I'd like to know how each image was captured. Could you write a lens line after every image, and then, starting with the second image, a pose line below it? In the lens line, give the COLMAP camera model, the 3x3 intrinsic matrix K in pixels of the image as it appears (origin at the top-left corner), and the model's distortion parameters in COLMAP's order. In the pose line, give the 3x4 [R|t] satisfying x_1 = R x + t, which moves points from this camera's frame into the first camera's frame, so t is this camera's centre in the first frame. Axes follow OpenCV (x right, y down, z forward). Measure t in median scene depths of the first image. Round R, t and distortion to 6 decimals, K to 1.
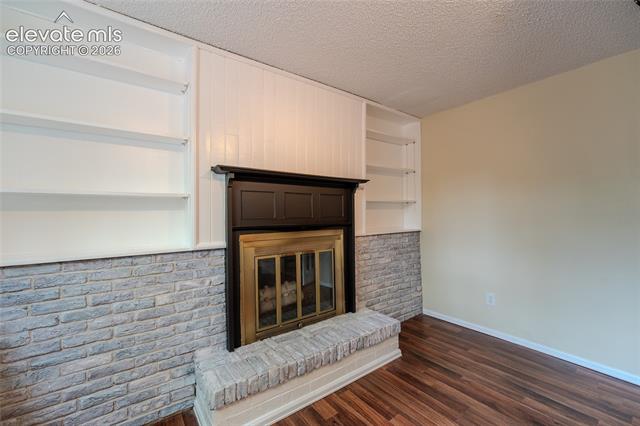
lens RADIAL K [[263.6, 0, 319.1], [0, 263.6, 212.6], [0, 0, 1]] dist [0.002126, -0.000158]
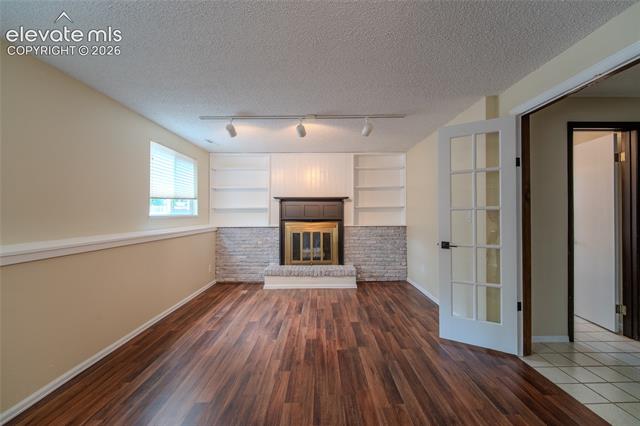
lens RADIAL K [[263.6, 0, 321.2], [0, 263.6, 213.0], [0, 0, 1]] dist [0.002126, -0.000158]
pose [[0.808220, 0.008153, -0.588824, 1.288455], [-0.003835, 0.999956, 0.008581, -0.026070], [0.588868, -0.004677, 0.808216, -0.749437]]
